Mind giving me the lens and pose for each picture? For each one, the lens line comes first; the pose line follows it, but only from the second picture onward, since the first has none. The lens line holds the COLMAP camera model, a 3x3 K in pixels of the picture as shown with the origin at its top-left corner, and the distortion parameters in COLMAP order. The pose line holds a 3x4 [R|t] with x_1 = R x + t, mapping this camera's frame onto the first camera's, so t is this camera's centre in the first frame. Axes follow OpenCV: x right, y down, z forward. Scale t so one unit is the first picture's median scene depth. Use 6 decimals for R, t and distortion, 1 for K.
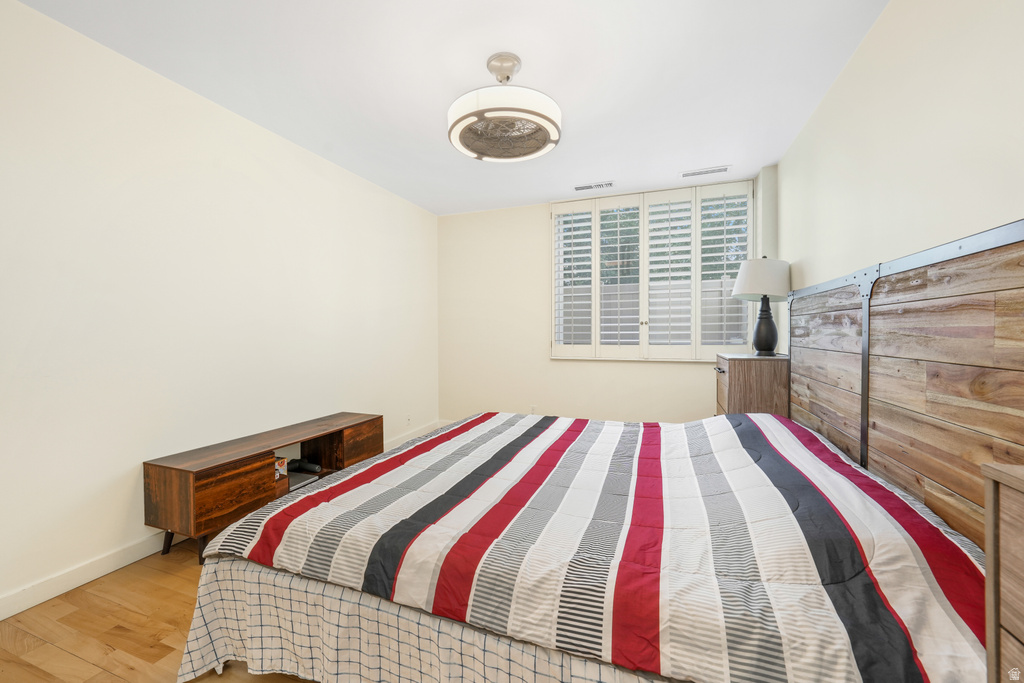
lens RADIAL K [[401.6, 0, 514.2], [0, 401.6, 337.1], [0, 0, 1]] dist [-0.012817, 0.001973]
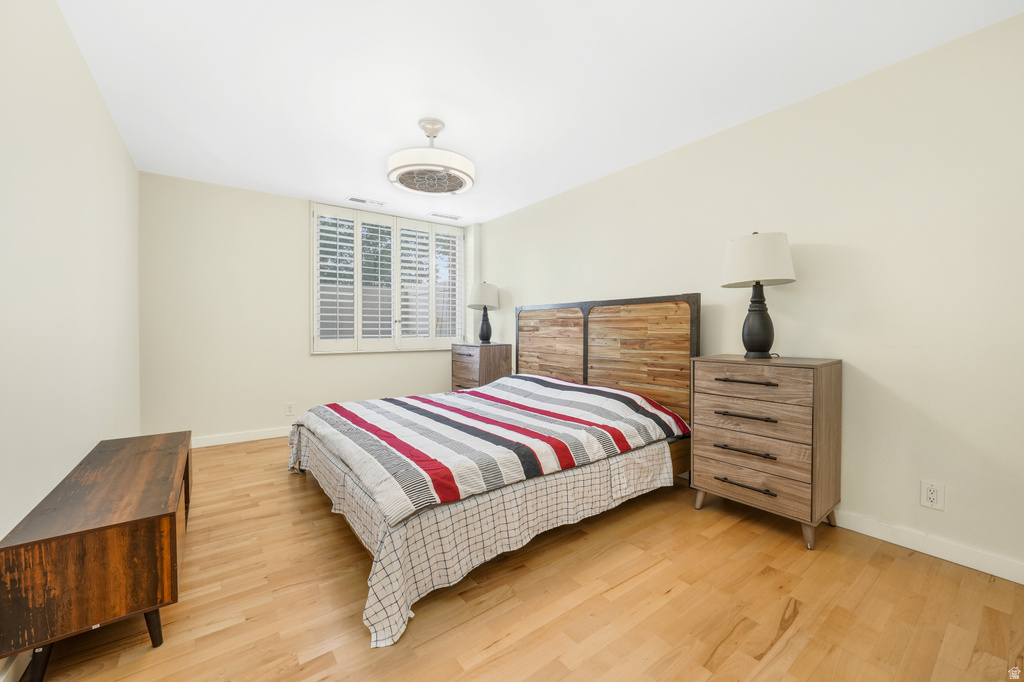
lens RADIAL K [[401.6, 0, 501.7], [0, 401.6, 333.8], [0, 0, 1]] dist [-0.012817, 0.001973]
pose [[0.546719, -0.003051, 0.837311, -0.711550], [0.004654, 0.999989, 0.000604, 0.006665], [-0.837303, 0.003567, 0.546727, 0.059097]]
